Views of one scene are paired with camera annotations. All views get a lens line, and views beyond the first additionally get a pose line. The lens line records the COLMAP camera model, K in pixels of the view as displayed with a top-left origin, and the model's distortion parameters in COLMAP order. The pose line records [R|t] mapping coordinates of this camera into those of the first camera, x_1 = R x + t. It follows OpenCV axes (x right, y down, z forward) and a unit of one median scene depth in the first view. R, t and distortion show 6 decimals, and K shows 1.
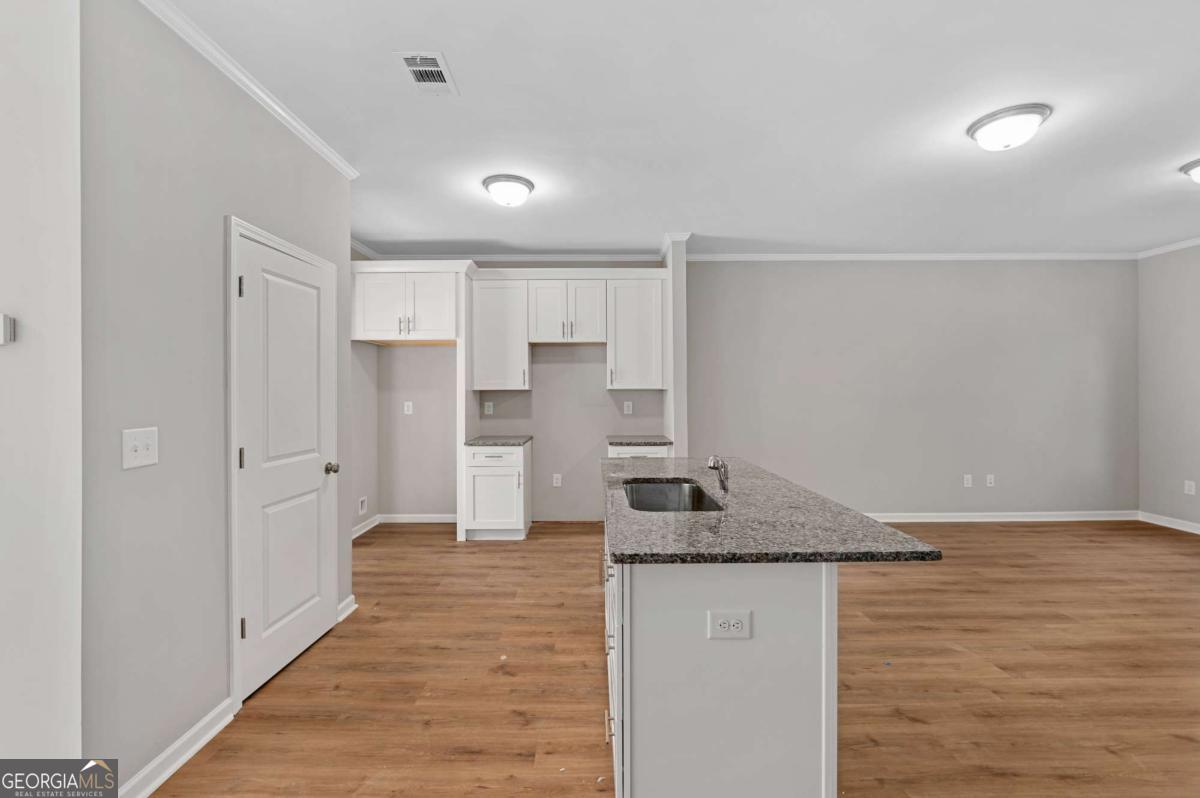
lens RADIAL K [[496.3, 0, 596.9], [0, 496.3, 391.1], [0, 0, 1]] dist [-0.003365, -0.000405]
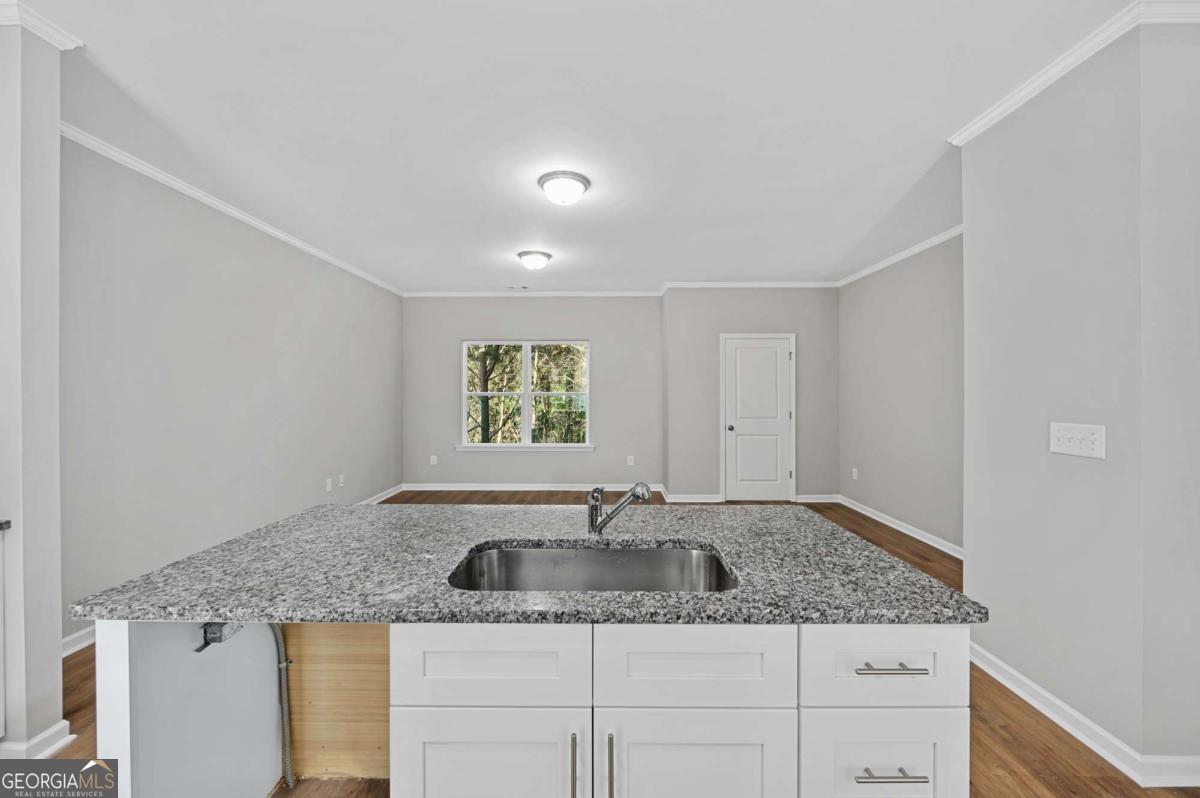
lens RADIAL K [[478.1, 0, 597.9], [0, 478.1, 393.6], [0, 0, 1]] dist [-0.003827, -0.000316]
pose [[0.015572, 0.002260, 0.999876, -0.227776], [0.001077, 0.999997, -0.002277, 0.000515], [-0.999878, 0.001113, 0.015570, 0.512921]]
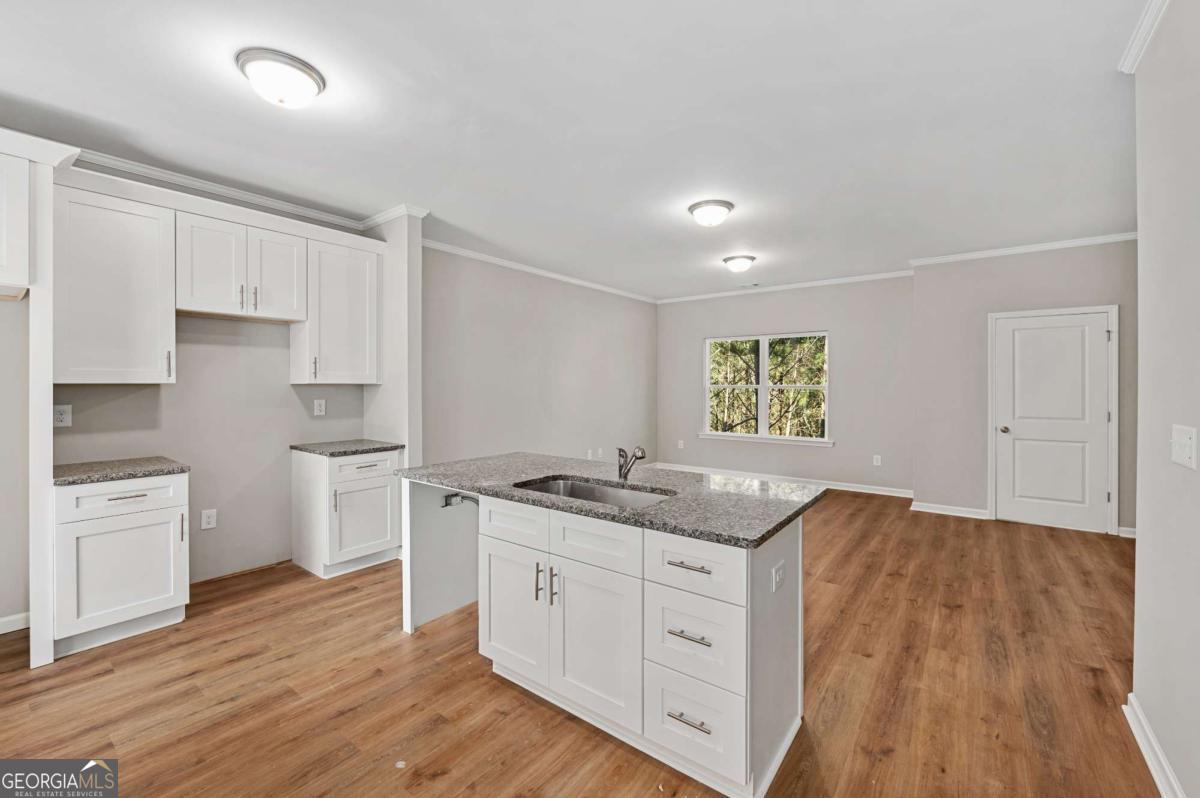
lens RADIAL K [[496.3, 0, 596.7], [0, 496.3, 386.7], [0, 0, 1]] dist [-0.003365, -0.000405]
pose [[0.611923, 0.001550, 0.790916, -0.331037], [-0.002457, 0.999997, -0.000059, -0.000373], [-0.790914, -0.001908, 0.611925, 0.201096]]
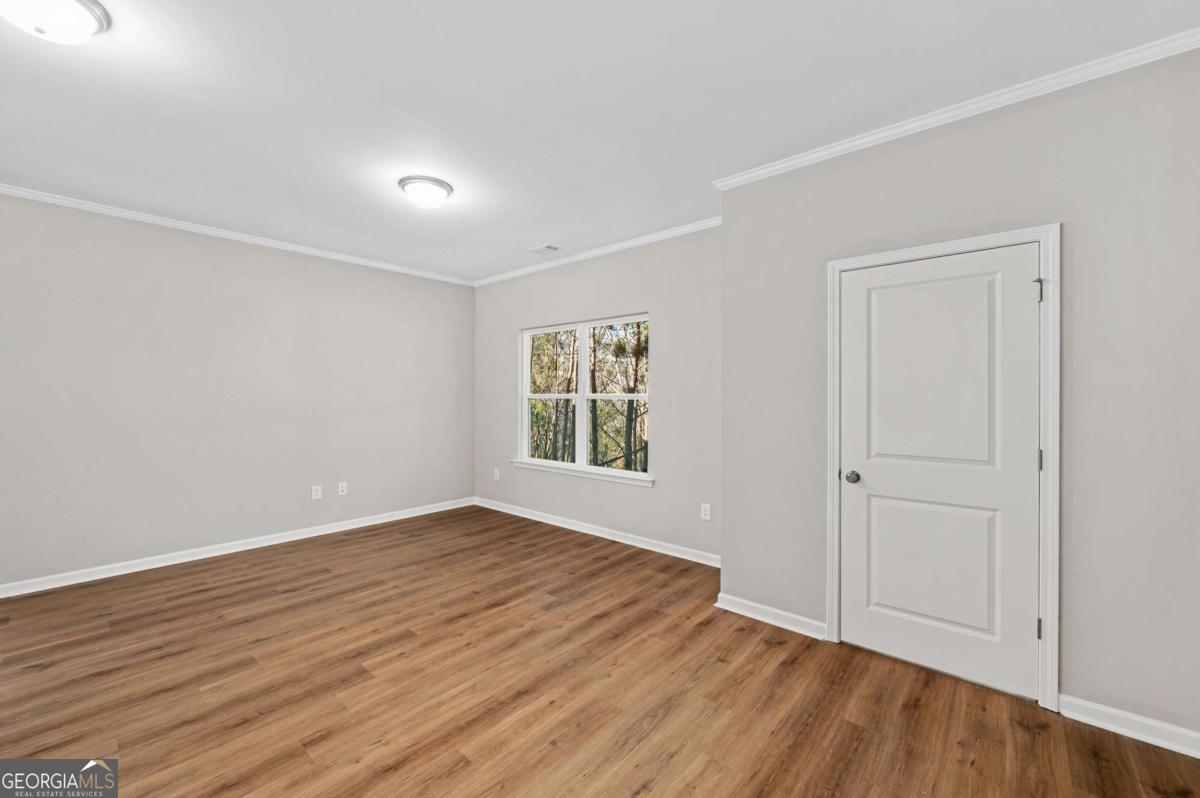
lens RADIAL K [[478.1, 0, 599.5], [0, 478.1, 397.7], [0, 0, 1]] dist [-0.003827, -0.000316]
pose [[0.662887, 0.000577, 0.748719, 0.491315], [-0.003065, 0.999993, 0.001943, -0.001536], [-0.748713, -0.003583, 0.662884, 0.001950]]
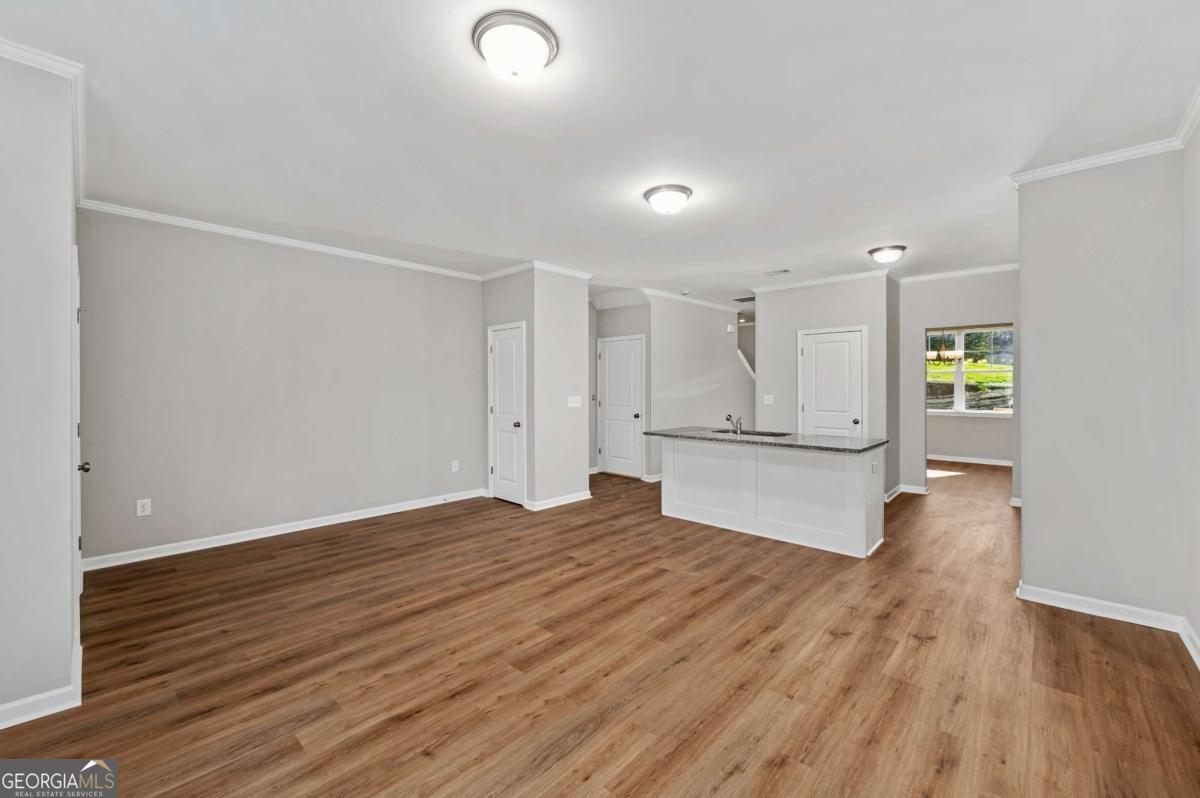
lens RADIAL K [[478.1, 0, 598.9], [0, 478.1, 389.1], [0, 0, 1]] dist [-0.003827, -0.000316]
pose [[-0.686342, 0.008981, -0.727224, 1.114626], [0.001229, 0.999937, 0.011189, -0.007682], [0.727278, 0.006786, -0.686309, 1.021287]]
